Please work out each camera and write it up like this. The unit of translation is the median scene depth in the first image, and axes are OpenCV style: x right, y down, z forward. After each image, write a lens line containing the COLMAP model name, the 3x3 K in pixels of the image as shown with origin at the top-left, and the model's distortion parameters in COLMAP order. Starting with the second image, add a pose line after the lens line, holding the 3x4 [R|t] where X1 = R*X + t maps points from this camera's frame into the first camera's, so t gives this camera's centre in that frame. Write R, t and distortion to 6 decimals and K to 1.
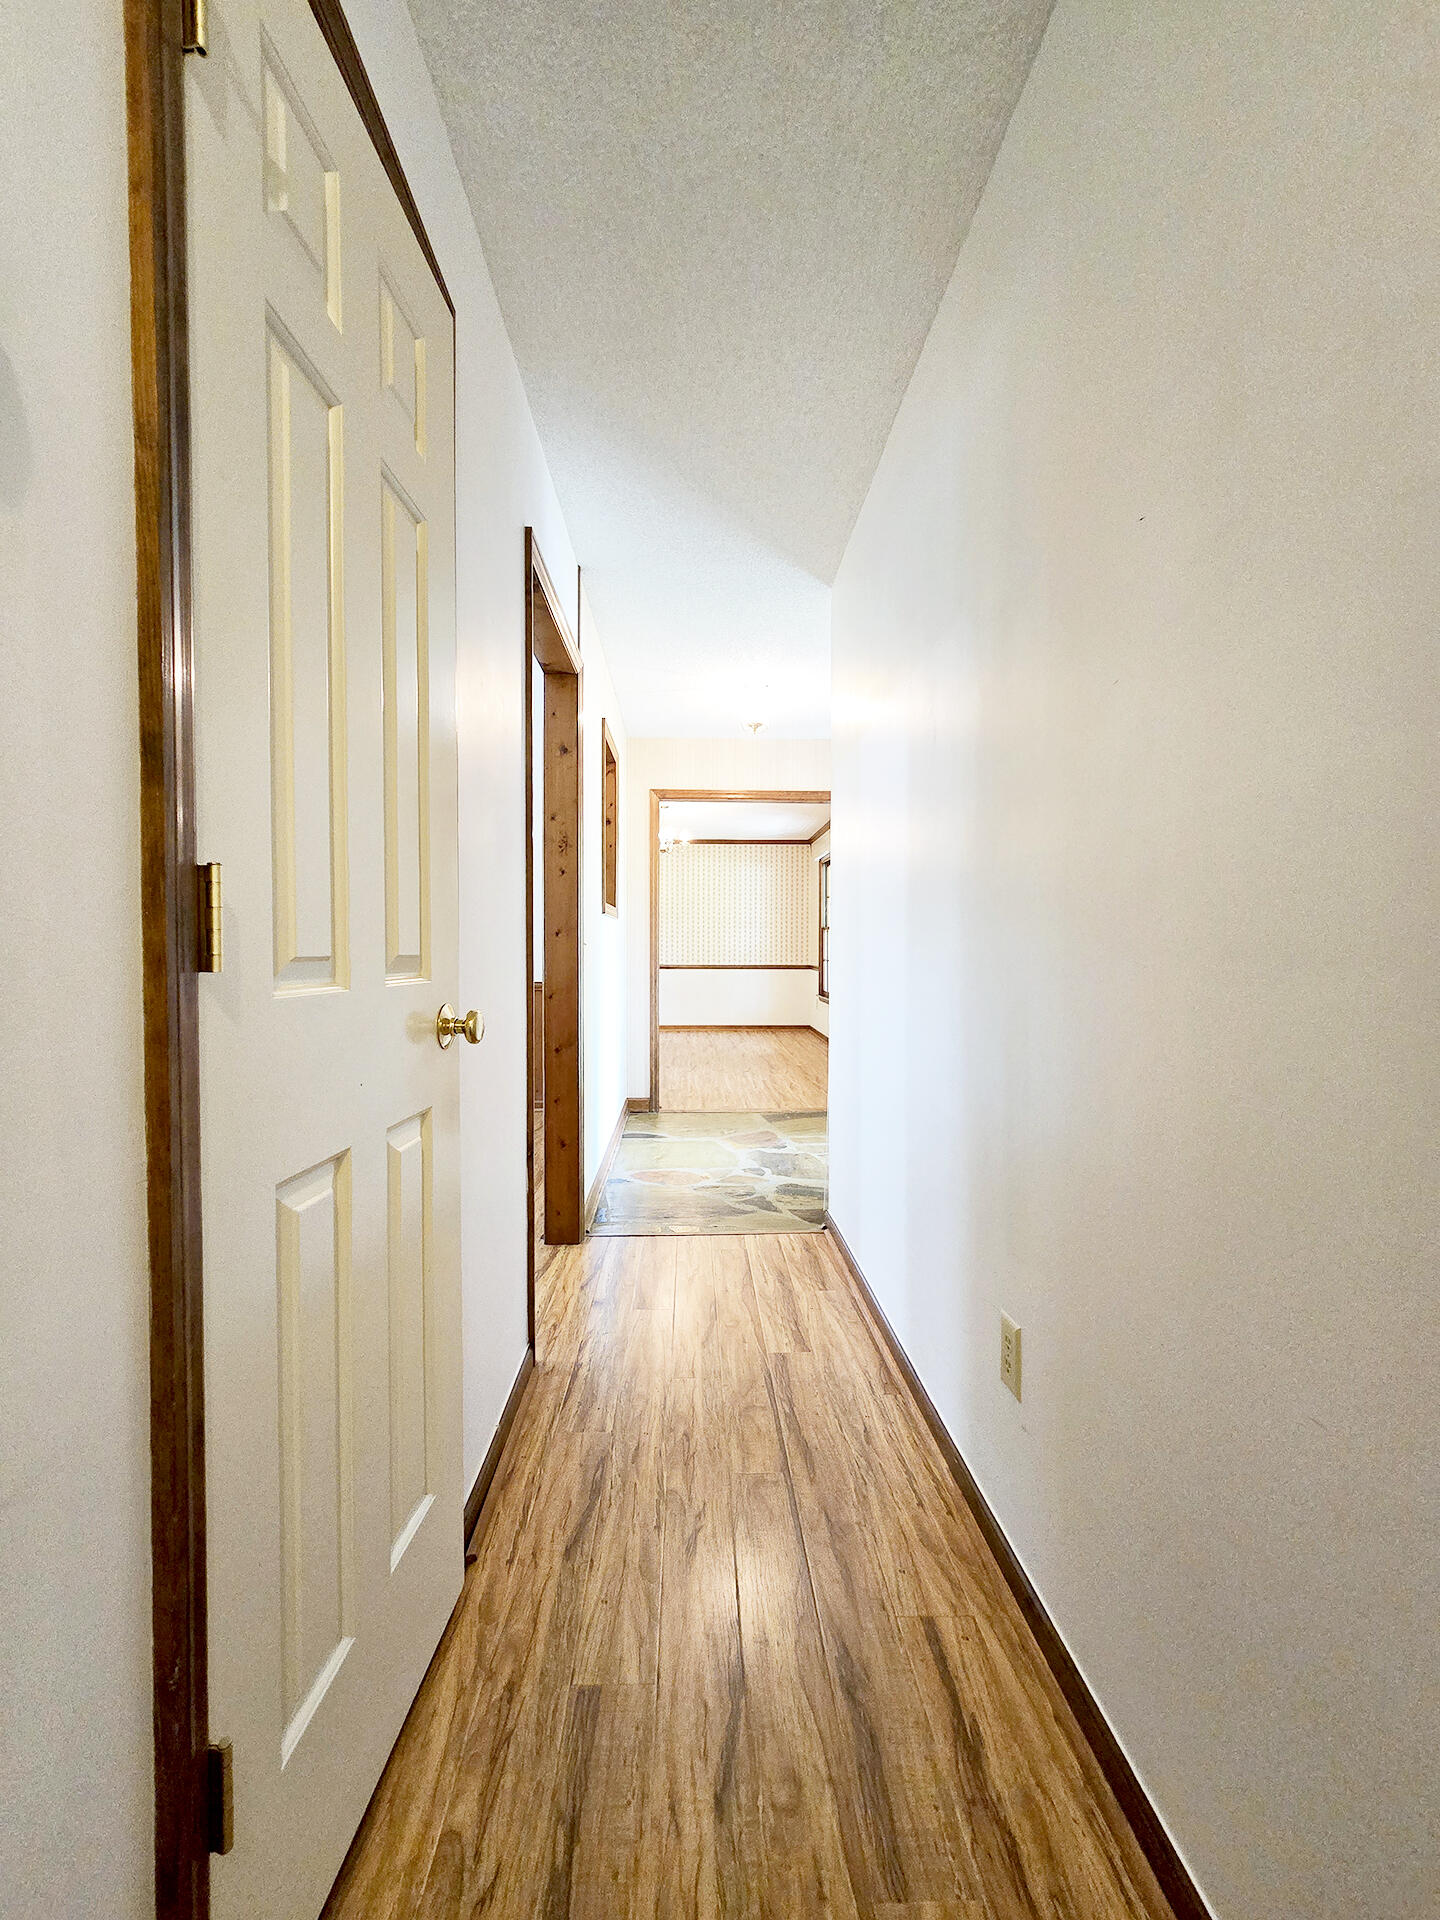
lens RADIAL K [[779.7, 0, 720.0], [0, 779.7, 960.0], [0, 0, 1]] dist [-0.001814, -0.000044]
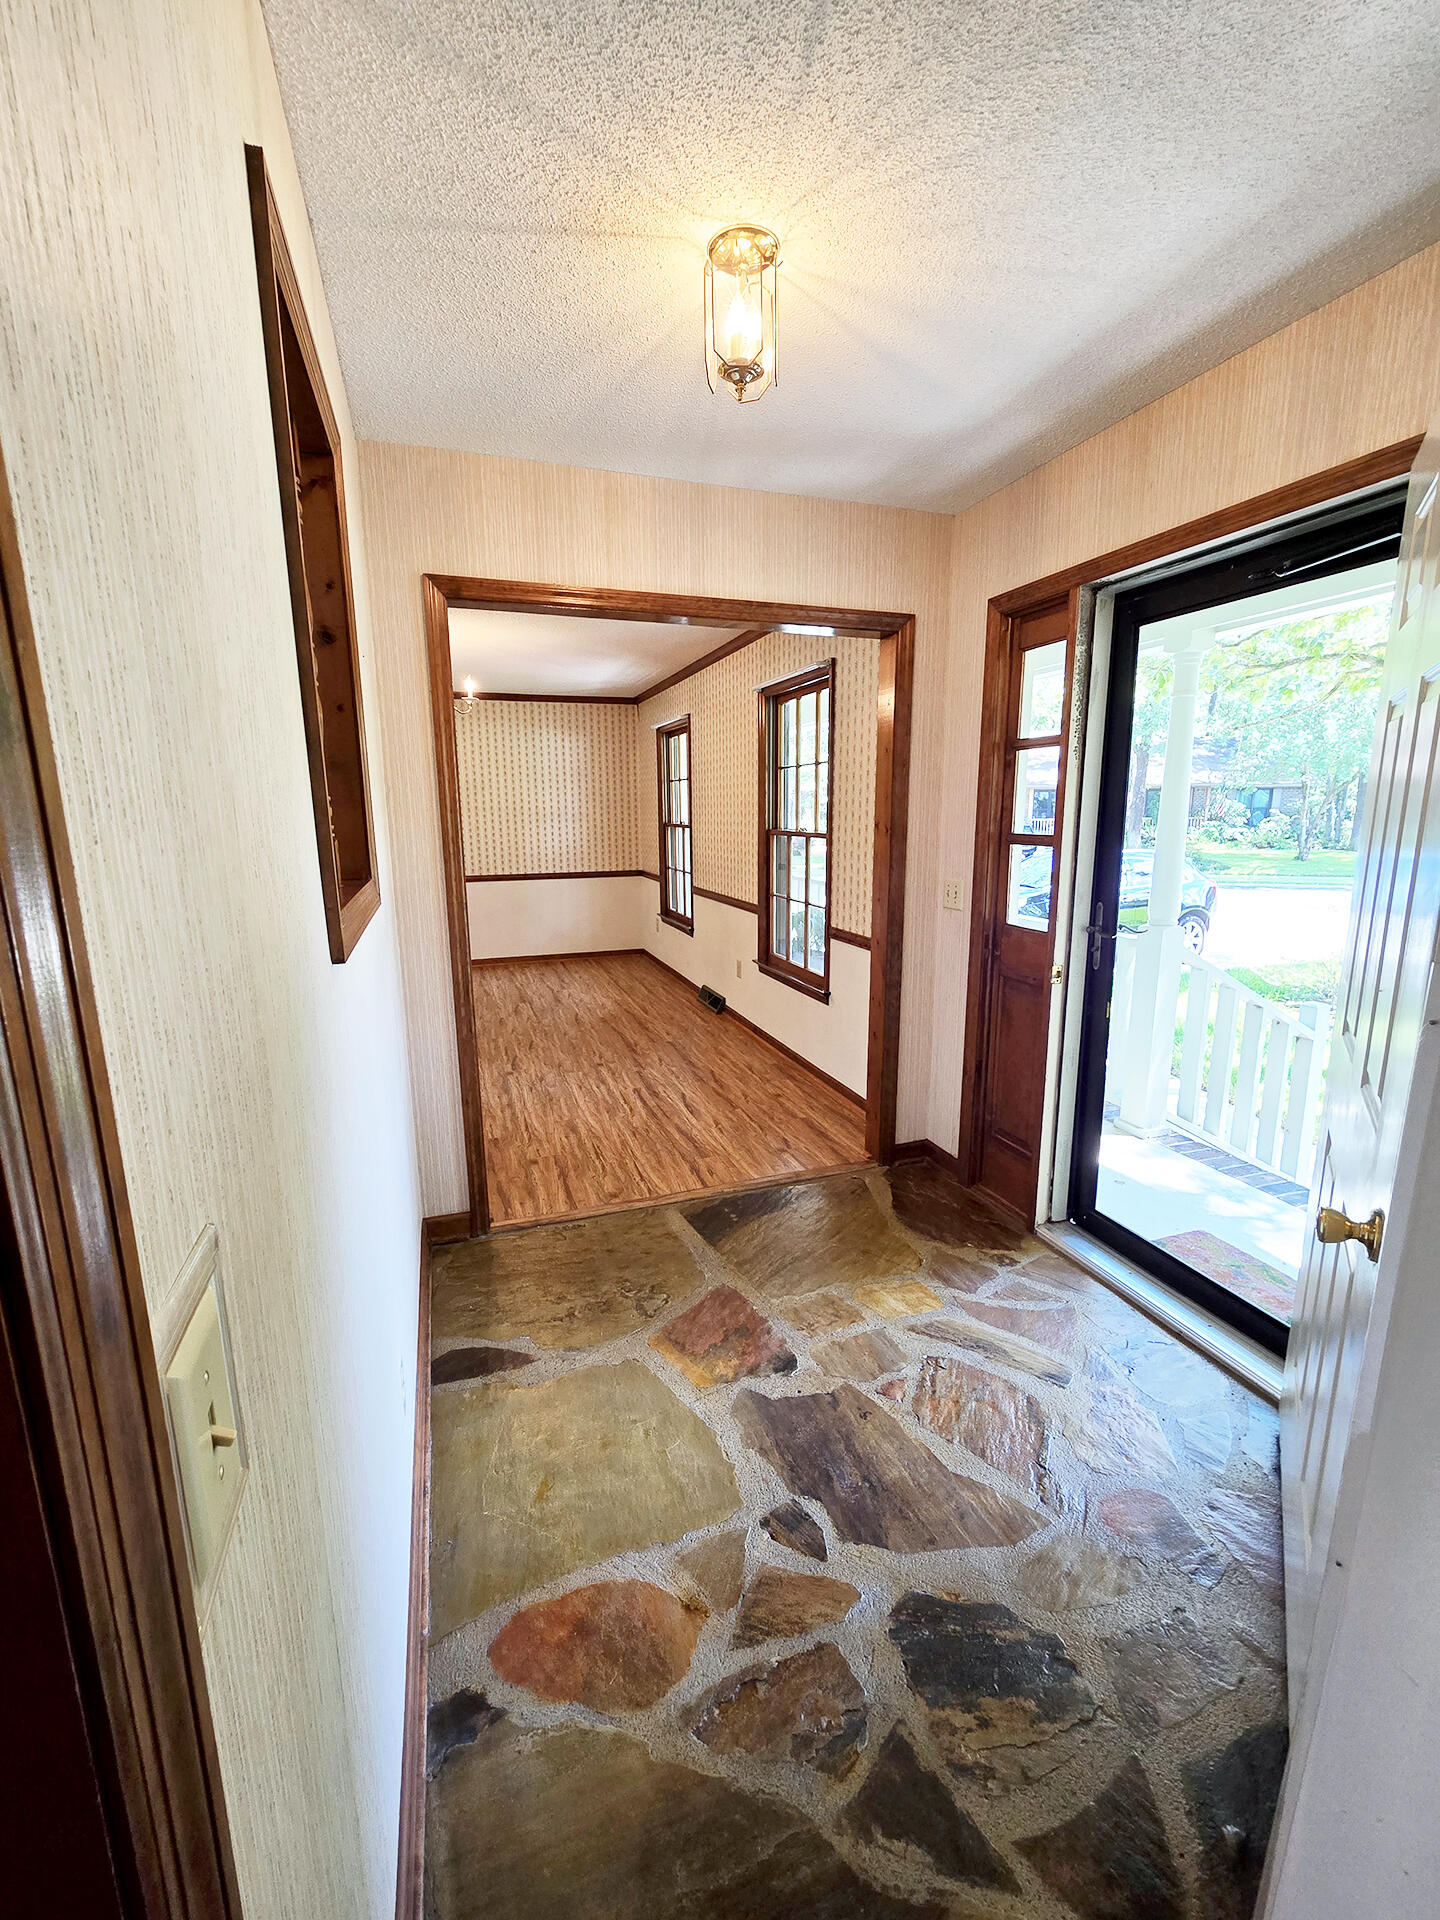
lens RADIAL K [[779.7, 0, 720.0], [0, 779.7, 960.0], [0, 0, 1]] dist [-0.001814, -0.000044]
pose [[0.956120, -0.064830, 0.285711, -0.088078], [0.014775, 0.984639, 0.173976, -0.097807], [-0.292601, -0.162121, 0.942391, 0.630303]]
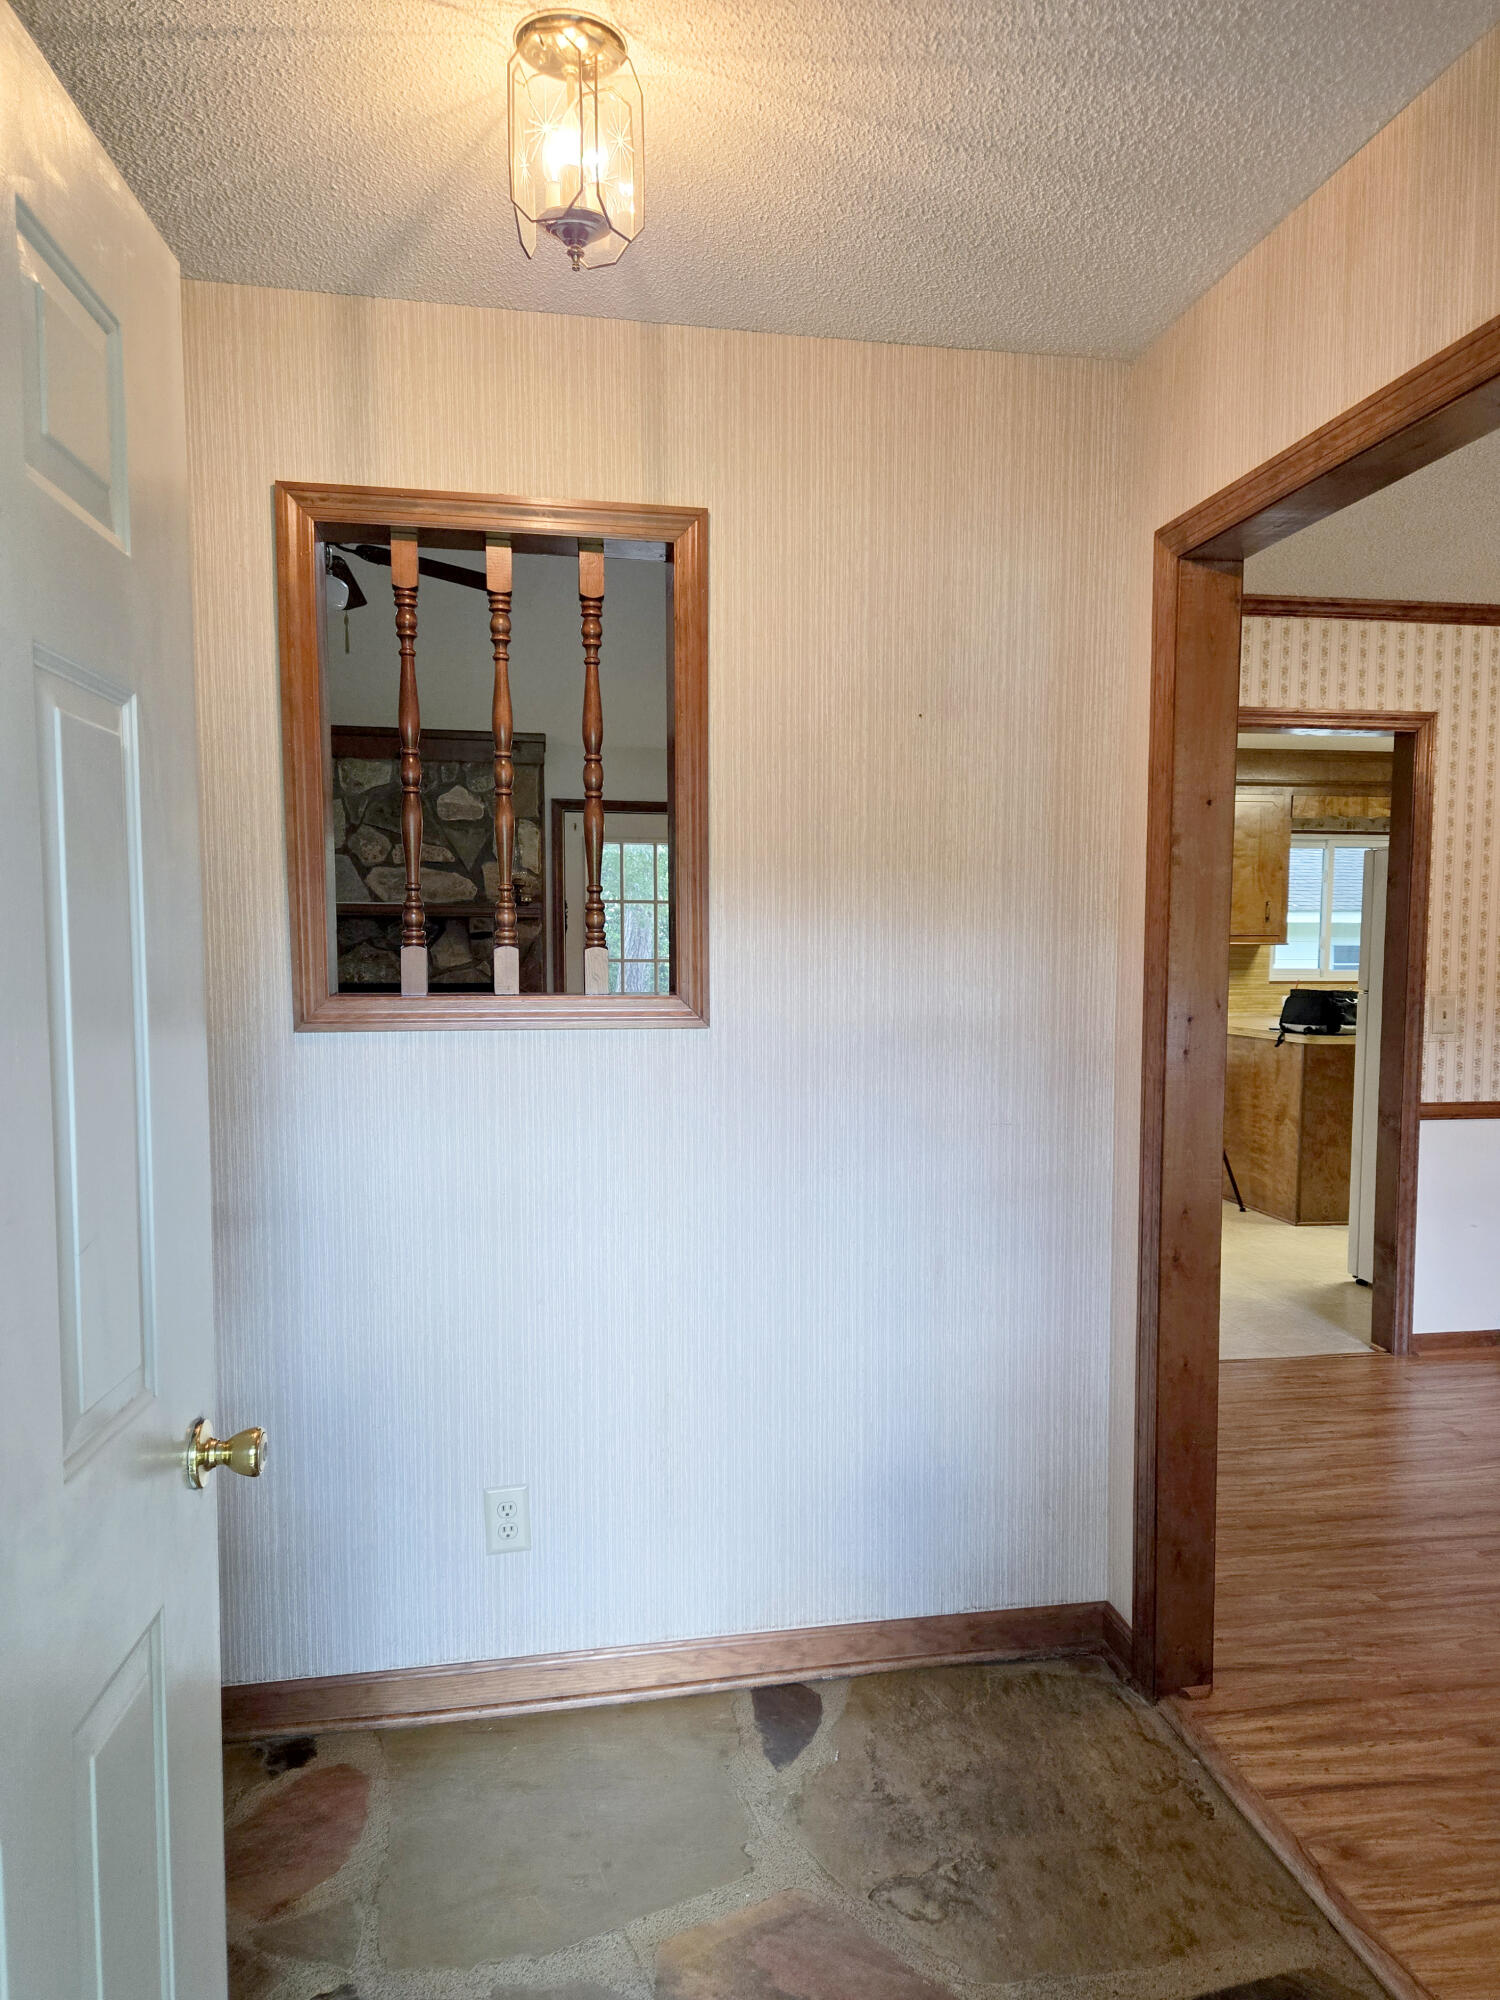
lens RADIAL K [[1449.5, 0, 820.2], [0, 1449.5, 1042.0], [0, 0, 1]] dist [0.092396, -0.057363]
pose [[0.162896, 0.070787, -0.984101, 0.530120], [-0.015664, 0.997483, 0.069157, -0.099847], [0.986519, 0.004149, 0.163595, 1.027525]]
